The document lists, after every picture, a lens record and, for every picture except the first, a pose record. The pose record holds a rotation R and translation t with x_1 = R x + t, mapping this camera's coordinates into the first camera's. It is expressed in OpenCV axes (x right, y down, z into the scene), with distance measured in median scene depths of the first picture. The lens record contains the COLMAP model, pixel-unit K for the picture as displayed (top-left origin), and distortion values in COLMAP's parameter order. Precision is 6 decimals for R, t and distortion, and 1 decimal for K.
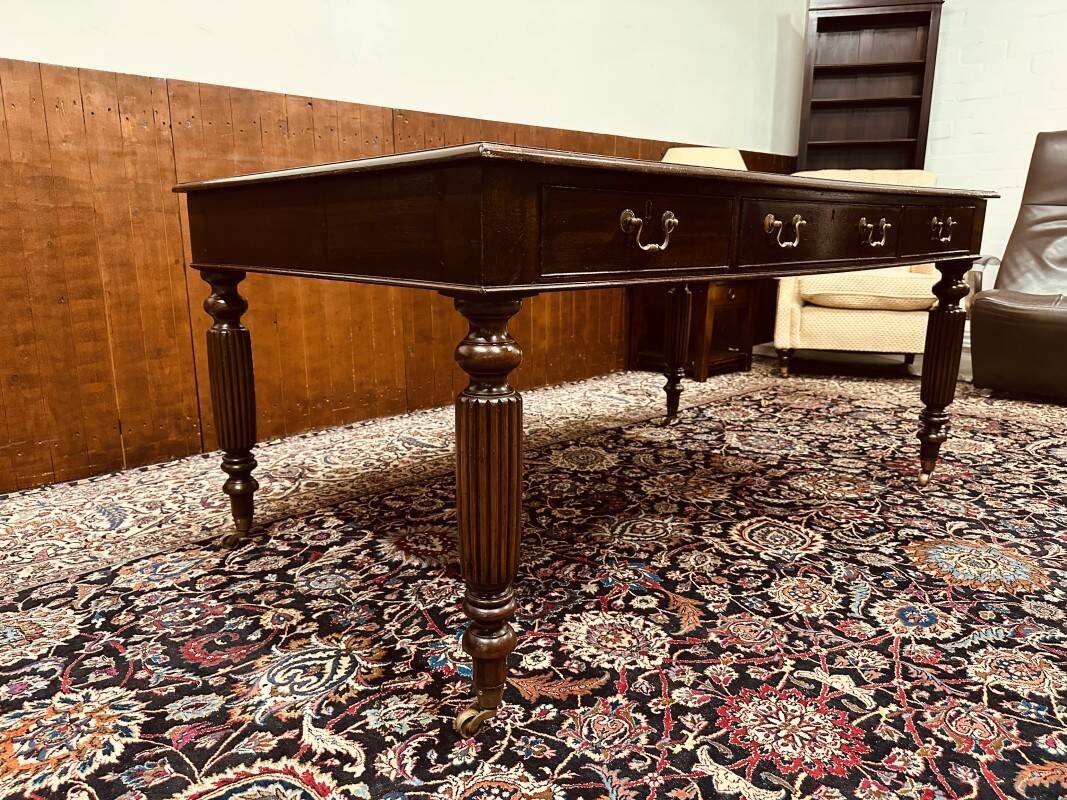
lens RADIAL K [[753.2, 0, 531.1], [0, 753.2, 406.8], [0, 0, 1]] dist [0.062974, -0.091568]
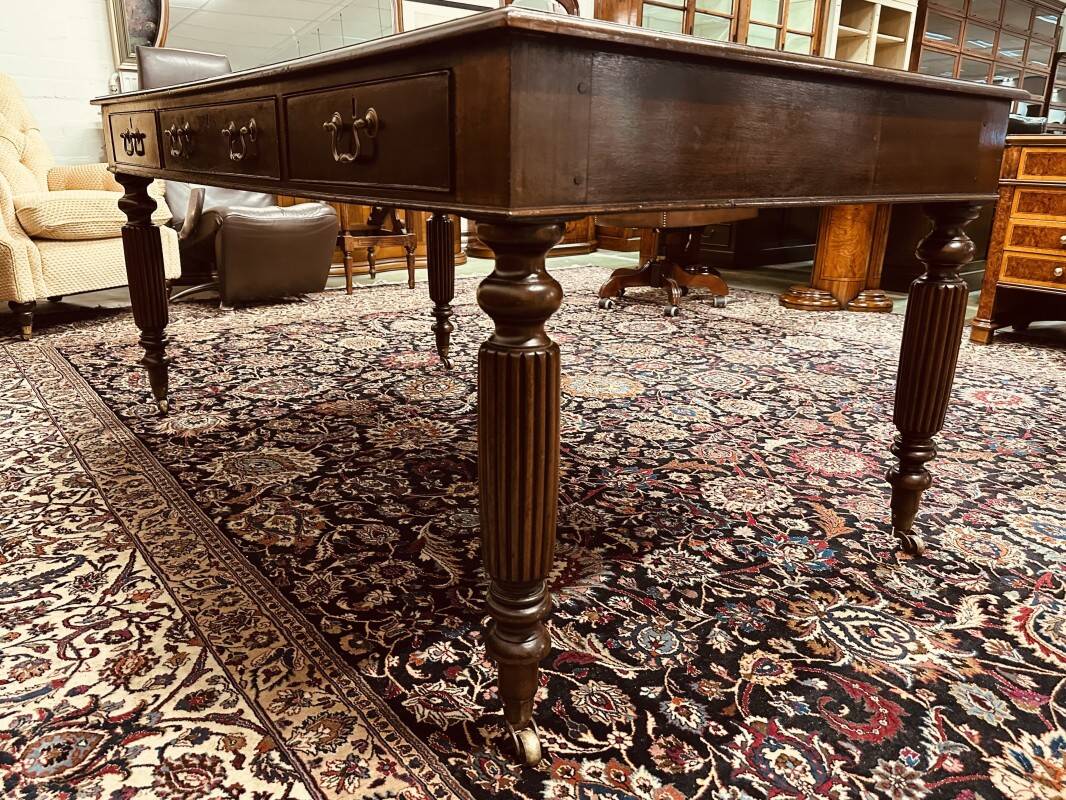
lens RADIAL K [[779.5, 0, 529.7], [0, 779.5, 400.7], [0, 0, 1]] dist [0.083735, -0.111983]
pose [[0.082304, -0.287425, 0.954260, -0.969535], [0.204790, 0.941953, 0.266055, -0.218838], [-0.975339, 0.173526, 0.136388, 1.020165]]
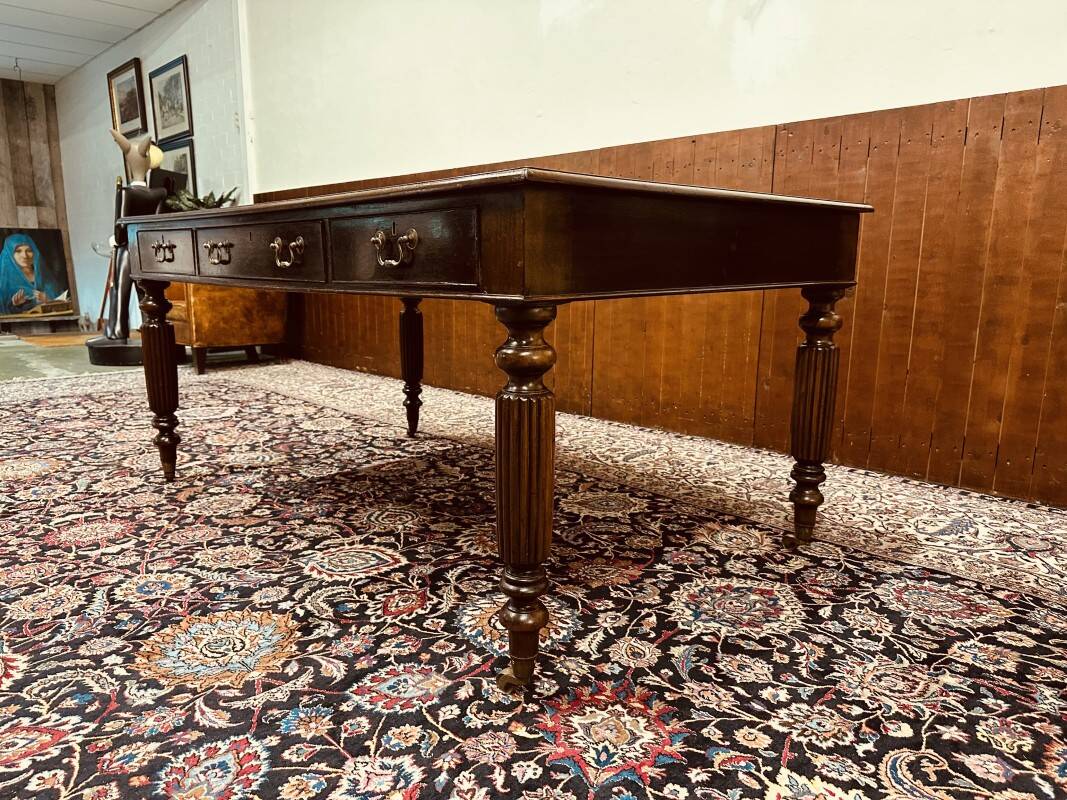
lens RADIAL K [[753.2, 0, 531.1], [0, 753.2, 406.8], [0, 0, 1]] dist [0.062974, -0.091568]
pose [[0.010870, 0.191622, -0.981409, 1.483650], [-0.226562, 0.956414, 0.184232, -0.300520], [0.973936, 0.220347, 0.053811, 1.343661]]
